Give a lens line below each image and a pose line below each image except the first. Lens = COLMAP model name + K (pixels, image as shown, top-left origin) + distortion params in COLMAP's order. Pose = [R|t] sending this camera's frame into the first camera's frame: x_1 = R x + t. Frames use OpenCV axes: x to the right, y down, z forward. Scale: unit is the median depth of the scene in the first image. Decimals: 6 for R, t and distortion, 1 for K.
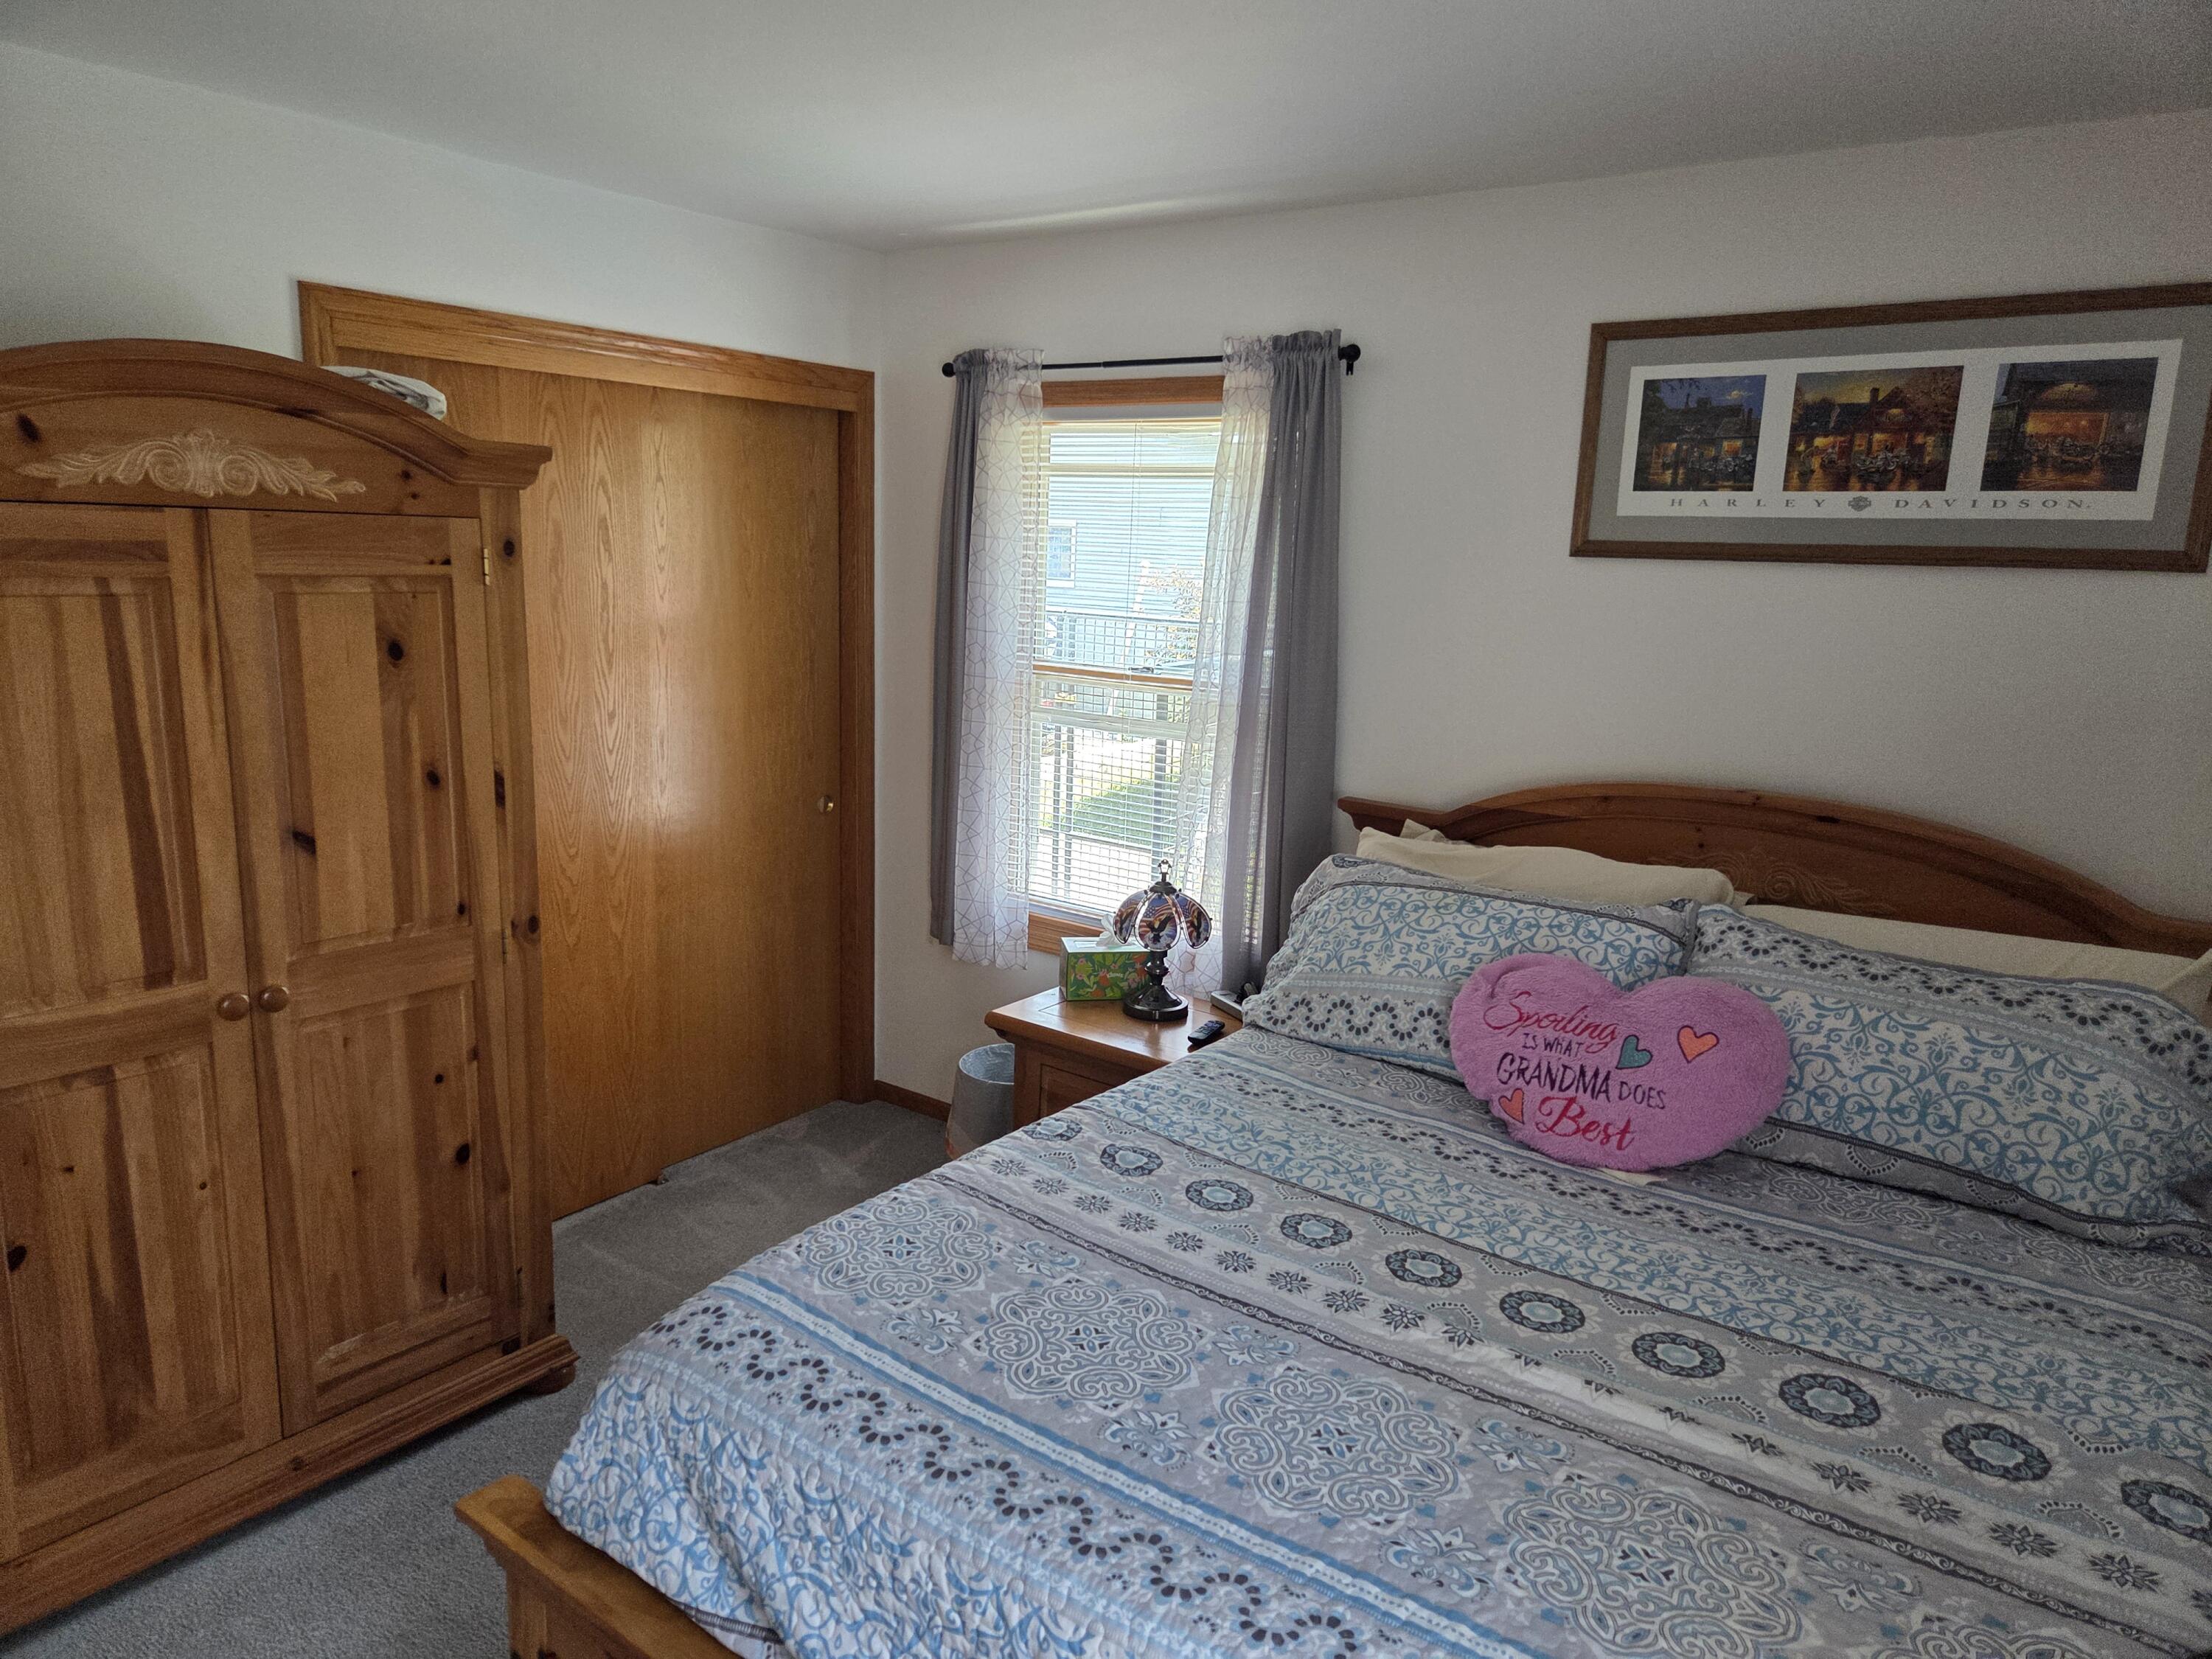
lens RADIAL K [[1476.4, 0, 1105.8], [0, 1476.4, 838.4], [0, 0, 1]] dist [0.065190, -0.047094]
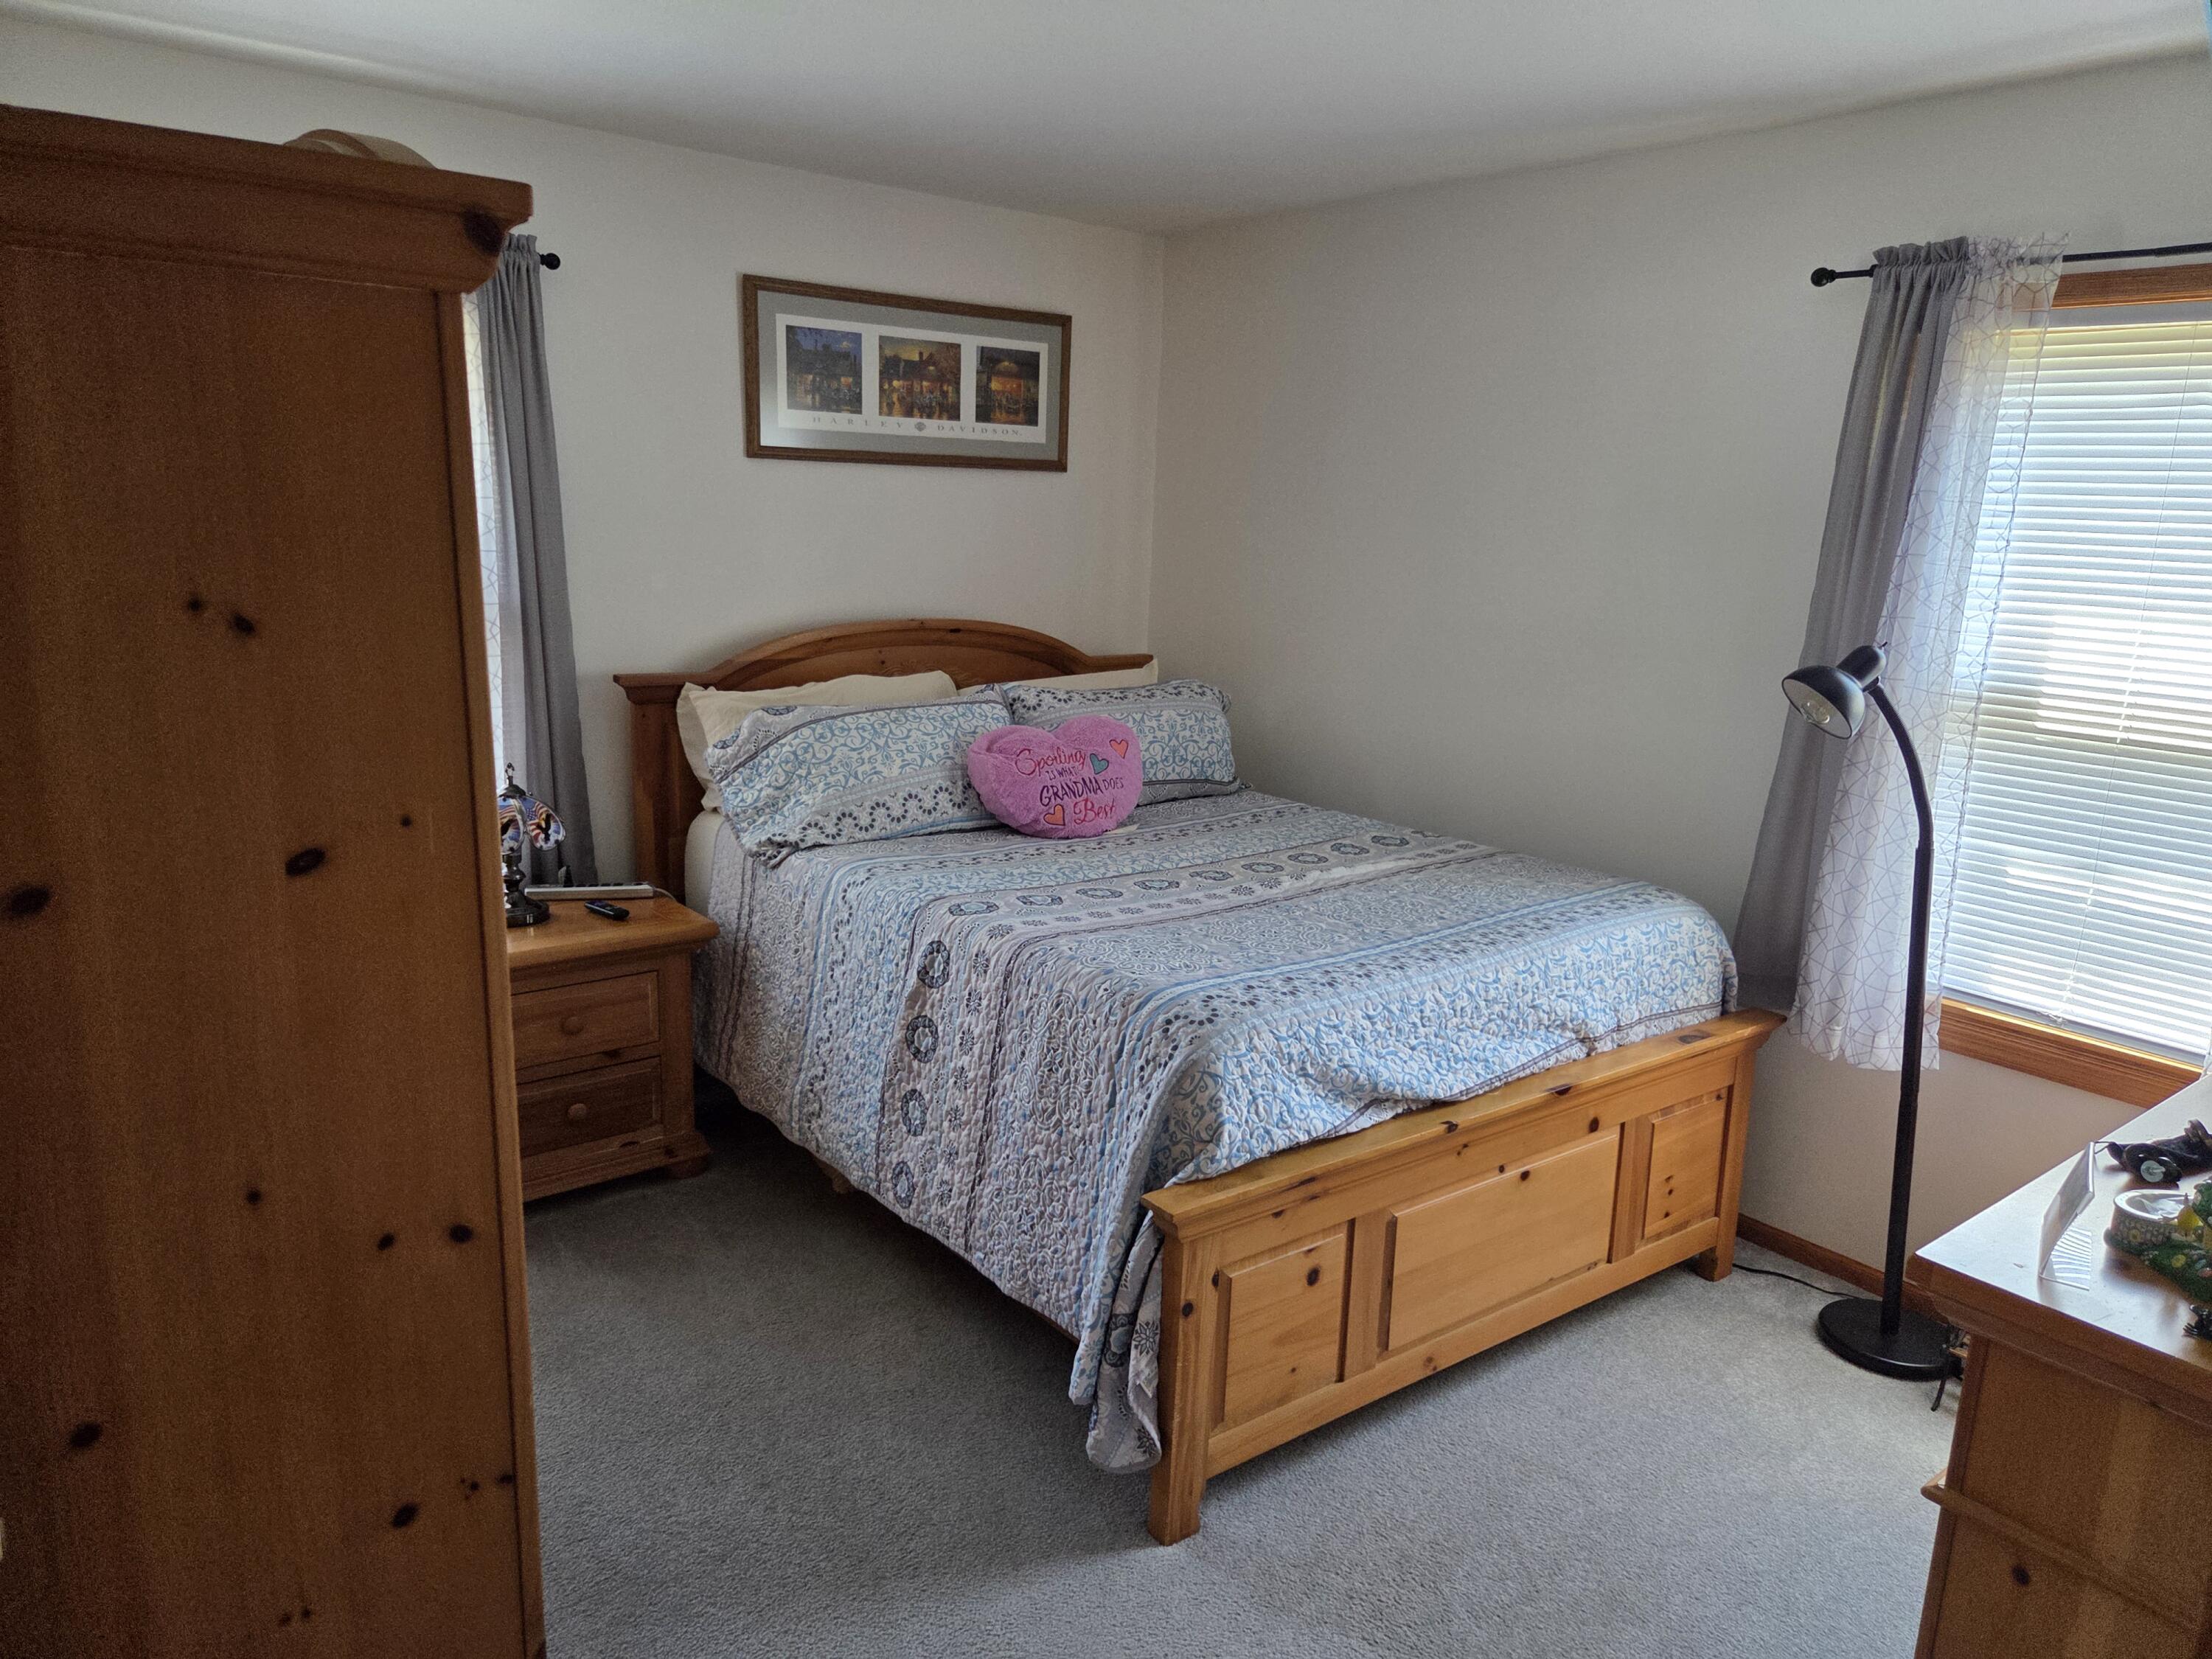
lens RADIAL K [[1476.4, 0, 1107.8], [0, 1476.4, 831.3], [0, 0, 1]] dist [0.065190, -0.047094]
pose [[0.266792, -0.232936, 0.935181, -1.025899], [0.171028, 0.966394, 0.191919, -0.083499], [-0.948458, 0.108740, 0.297664, 0.421794]]
